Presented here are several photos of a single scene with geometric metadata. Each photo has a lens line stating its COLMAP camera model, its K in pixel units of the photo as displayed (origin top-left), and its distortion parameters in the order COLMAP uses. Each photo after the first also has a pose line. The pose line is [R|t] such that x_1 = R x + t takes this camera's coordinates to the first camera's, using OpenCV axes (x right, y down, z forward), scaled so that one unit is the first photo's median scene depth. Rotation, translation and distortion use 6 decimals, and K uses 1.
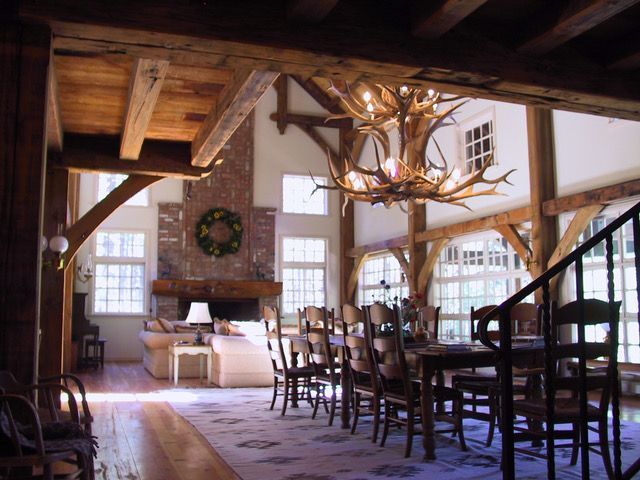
lens RADIAL K [[648.6, 0, 320.0], [0, 648.6, 240.0], [0, 0, 1]] dist [-0.173751, 0.208864]
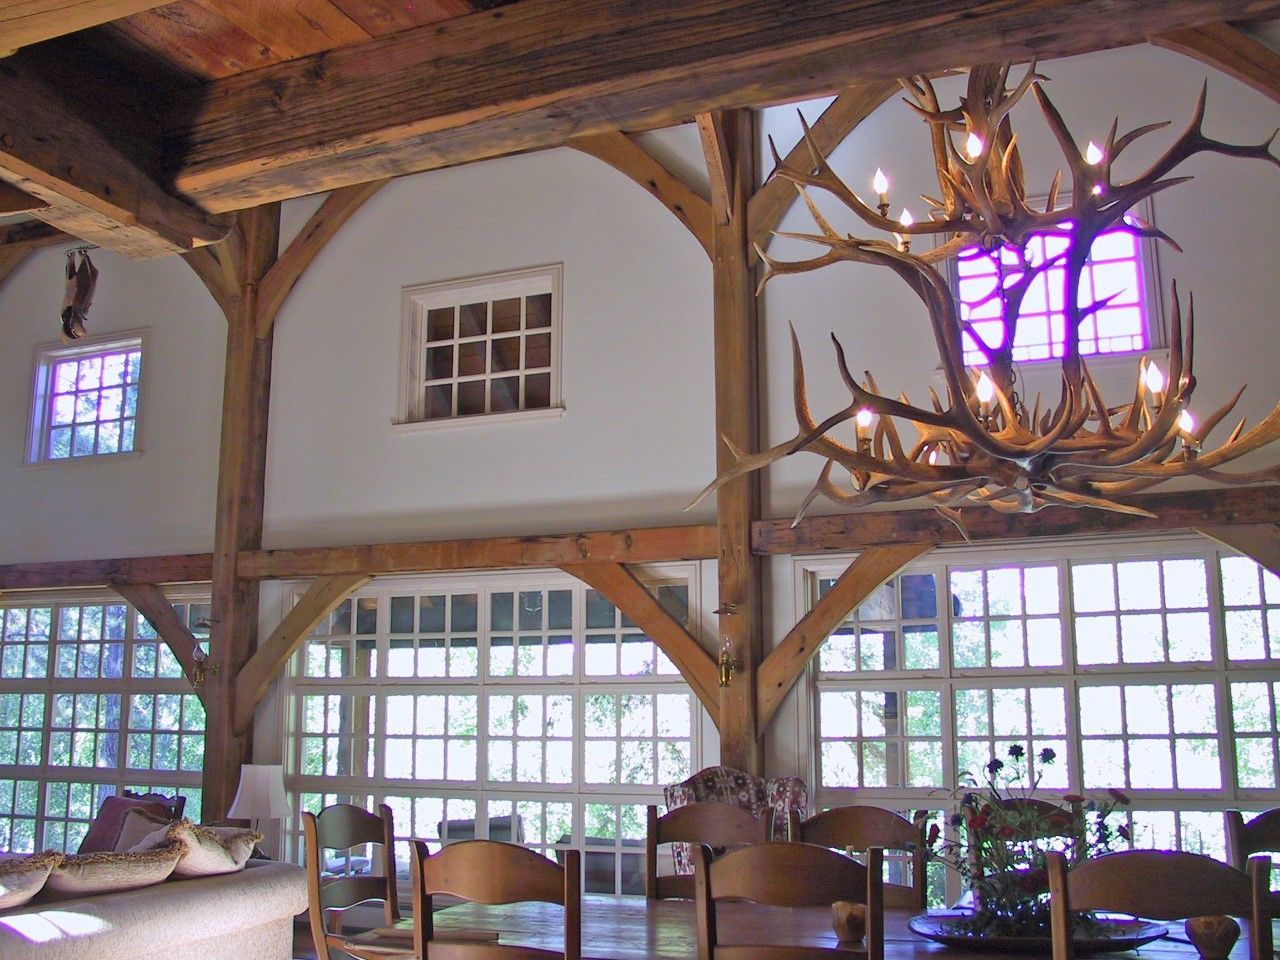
lens RADIAL K [[1285.5, 0, 640.0], [0, 1285.5, 480.0], [0, 0, 1]] dist [-0.167958, 0.201448]
pose [[0.672900, 0.135965, 0.727131, -0.190676], [-0.082641, 0.990627, -0.108758, 0.007162], [-0.735103, 0.013093, 0.677829, 0.296933]]
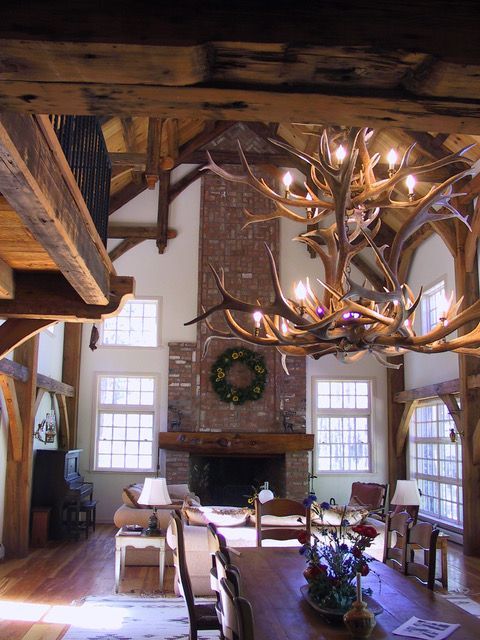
lens RADIAL K [[642.8, 0, 240.0], [0, 642.8, 320.0], [0, 0, 1]] dist [-0.167958, 0.201448]
pose [[0.962237, -0.034078, -0.270070, 0.077934], [0.013877, 0.996984, -0.076357, -0.020333], [0.271858, 0.069725, 0.959808, 0.180199]]
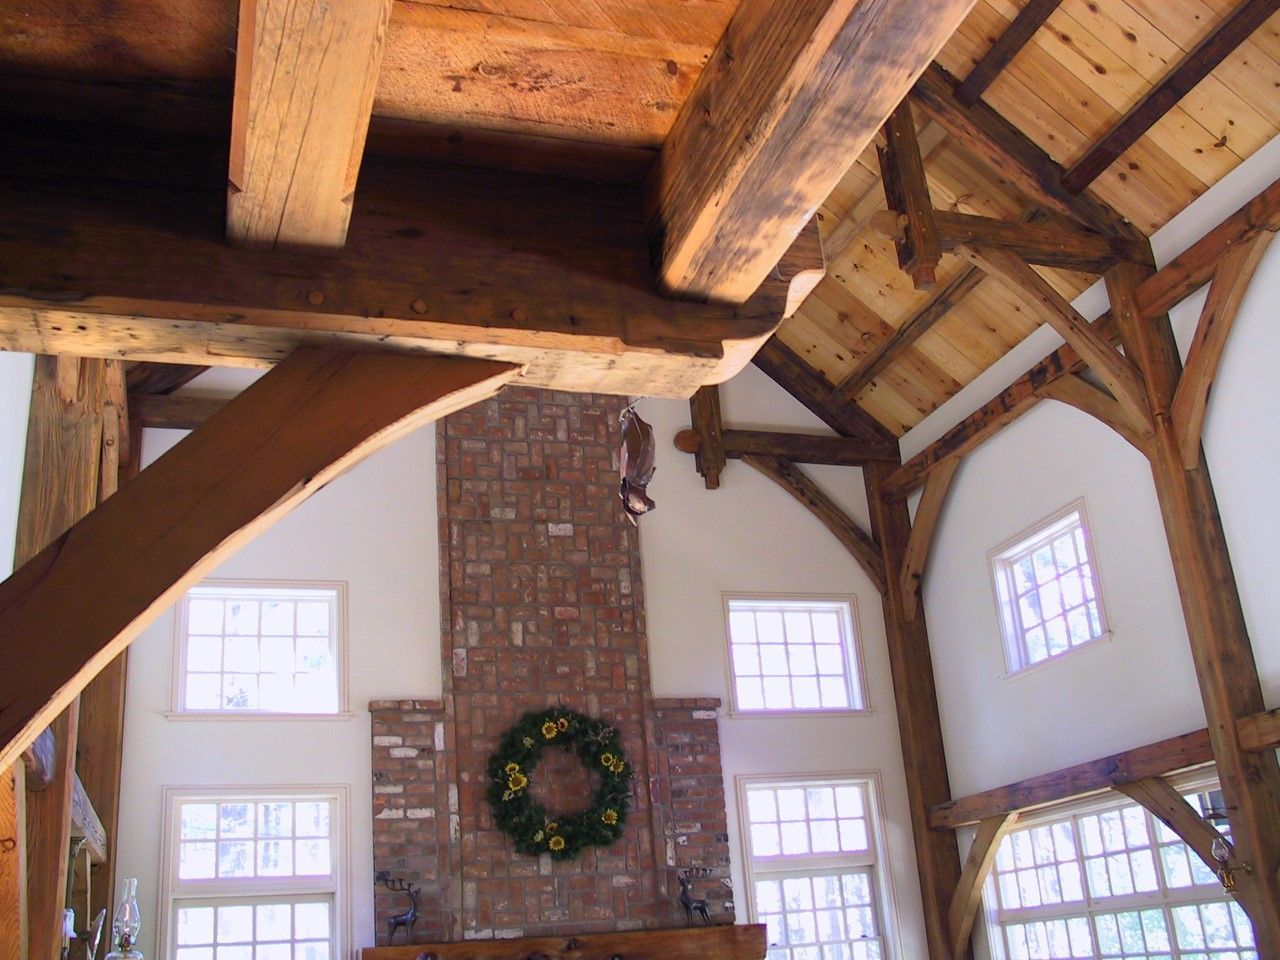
lens RADIAL K [[1285.5, 0, 640.0], [0, 1285.5, 480.0], [0, 0, 1]] dist [-0.167958, 0.201448]
pose [[0.997104, -0.076047, -0.000881, -0.103438], [0.073297, 0.964002, -0.255591, 0.008513], [0.020286, 0.254786, 0.966785, 0.340882]]
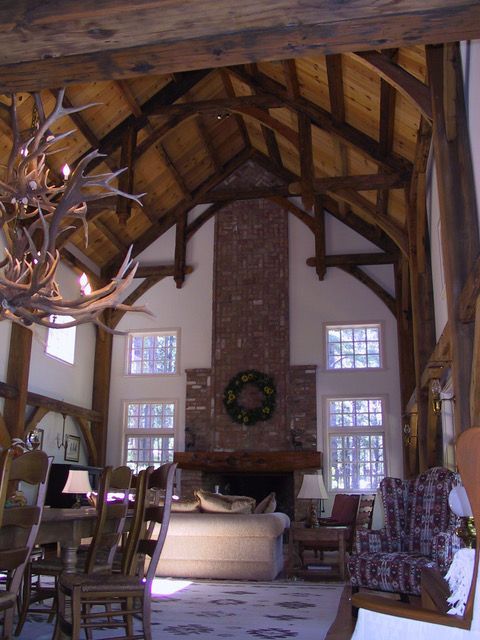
lens RADIAL K [[642.8, 0, 240.0], [0, 642.8, 320.0], [0, 0, 1]] dist [-0.167958, 0.201448]
pose [[0.857926, -0.123346, -0.498747, 0.287828], [0.043544, 0.984717, -0.168631, 0.031836], [0.511925, 0.122955, 0.850185, 0.228760]]
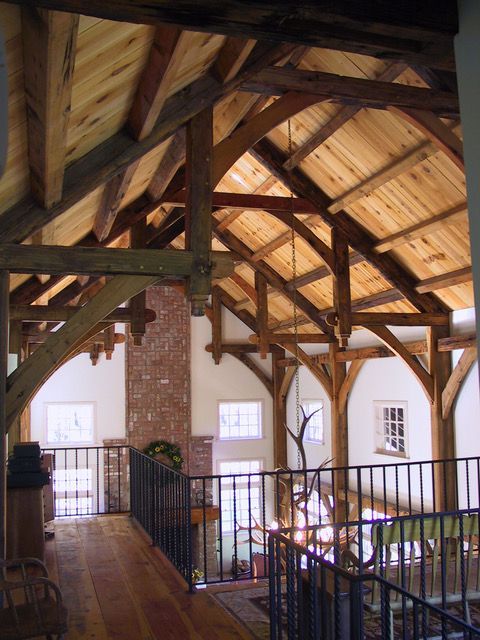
lens RADIAL K [[648.6, 0, 240.0], [0, 648.6, 320.0], [0, 0, 1]] dist [-0.173751, 0.208864]
pose [[0.998558, -0.018608, -0.050347, 0.035704], [0.019013, 0.999791, 0.007575, -0.259205], [0.050196, -0.008522, 0.998703, -0.063127]]
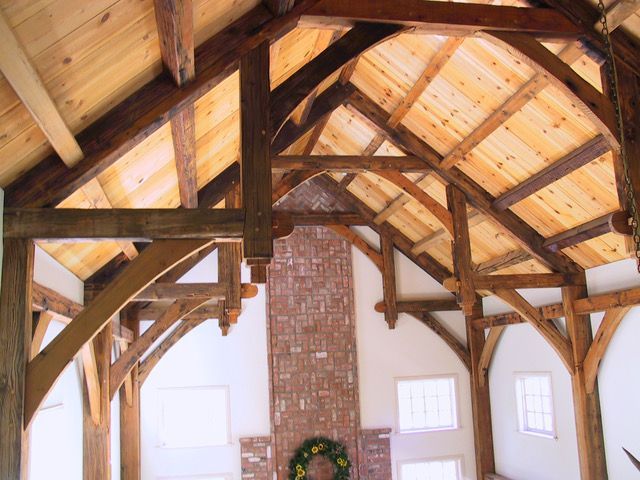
lens RADIAL K [[642.8, 0, 320.0], [0, 642.8, 240.0], [0, 0, 1]] dist [-0.167958, 0.201448]
pose [[0.983675, -0.073981, -0.164043, -0.010364], [0.061309, 0.994825, -0.081018, -0.226553], [0.169188, 0.069638, 0.983121, 0.235299]]
